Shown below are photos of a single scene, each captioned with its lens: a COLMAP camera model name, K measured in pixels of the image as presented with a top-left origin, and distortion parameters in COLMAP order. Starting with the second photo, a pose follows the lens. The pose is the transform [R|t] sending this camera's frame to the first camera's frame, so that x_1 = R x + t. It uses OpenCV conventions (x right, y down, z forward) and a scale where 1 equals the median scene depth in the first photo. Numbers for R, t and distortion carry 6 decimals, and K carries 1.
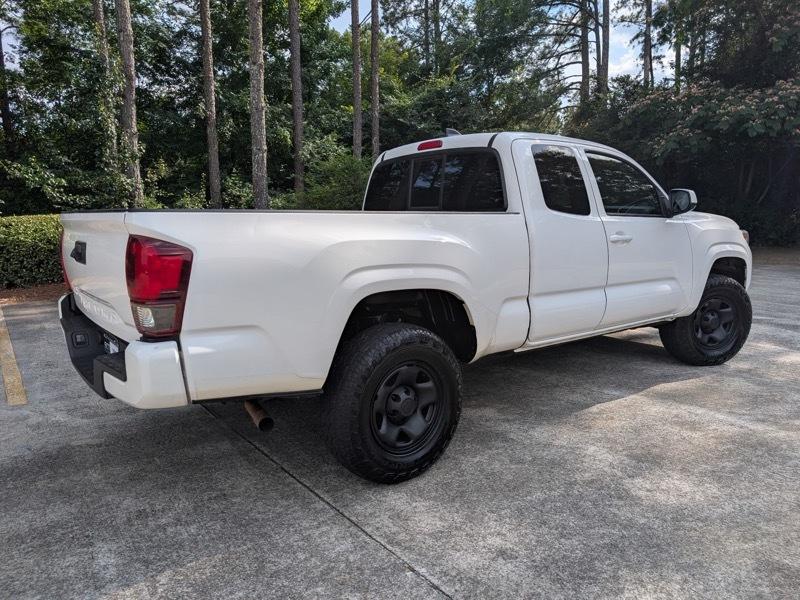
lens RADIAL K [[575.3, 0, 394.5], [0, 575.3, 297.3], [0, 0, 1]] dist [0.012006, -0.005623]
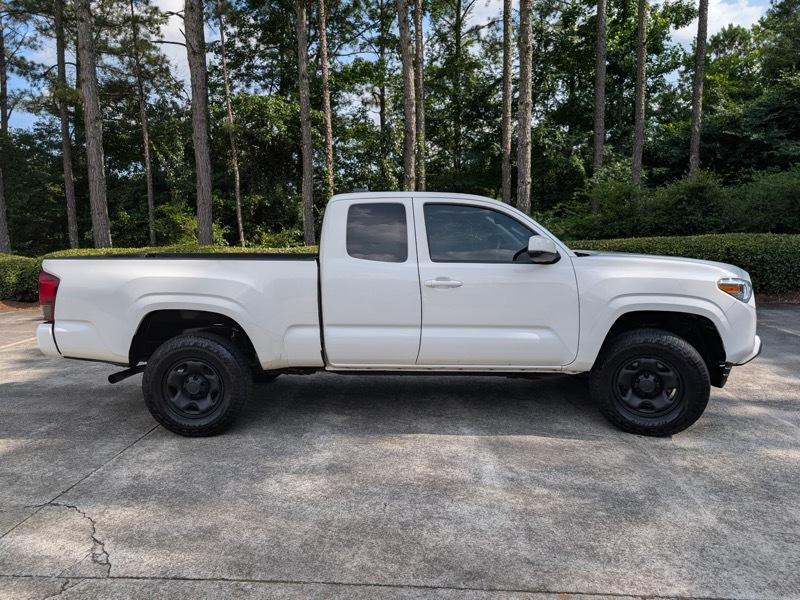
lens RADIAL K [[577.0, 0, 388.4], [0, 577.0, 299.4], [0, 0, 1]] dist [0.023810, -0.027268]
pose [[0.768411, 0.067777, -0.636357, 1.017251], [-0.088712, 0.996057, -0.001033, -0.063154], [0.633778, 0.057246, 0.771394, 0.101916]]
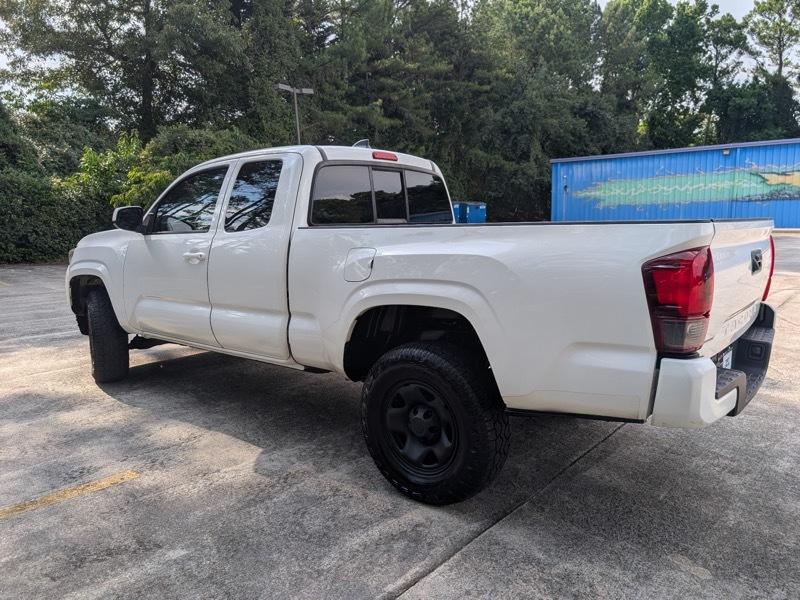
lens RADIAL K [[578.9, 0, 396.3], [0, 578.9, 302.8], [0, 0, 1]] dist [0.012457, -0.015340]
pose [[-0.223775, -0.125394, 0.966541, -0.965666], [0.152887, 0.974896, 0.161874, -0.185555], [-0.962575, 0.183995, -0.198986, 1.273335]]
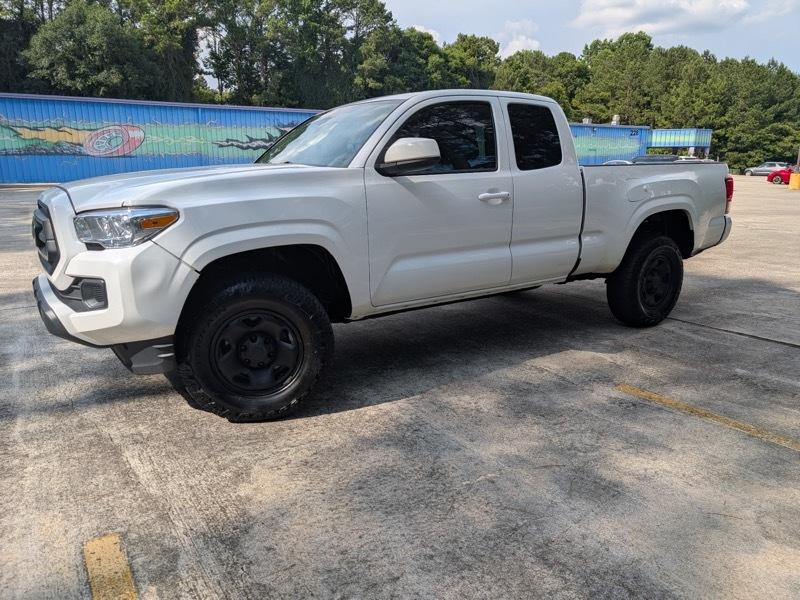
lens RADIAL K [[578.0, 0, 393.3], [0, 578.0, 301.6], [0, 0, 1]] dist [0.011778, -0.008508]
pose [[-0.997805, 0.001059, 0.066208, 0.206592], [0.024807, 0.933028, 0.358949, -0.342212], [-0.061394, 0.359803, -0.931006, 2.371480]]
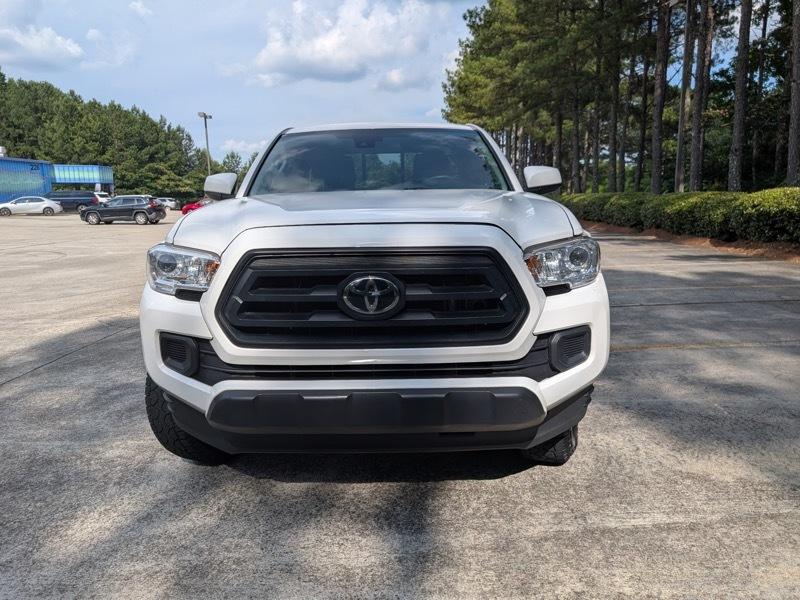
lens RADIAL K [[578.0, 0, 393.3], [0, 578.0, 301.6], [0, 0, 1]] dist [0.011778, -0.008508]
pose [[-0.604419, 0.164864, -0.779422, 1.149940], [-0.086015, 0.959129, 0.269578, -0.284498], [0.792010, 0.229980, -0.565535, 1.901426]]
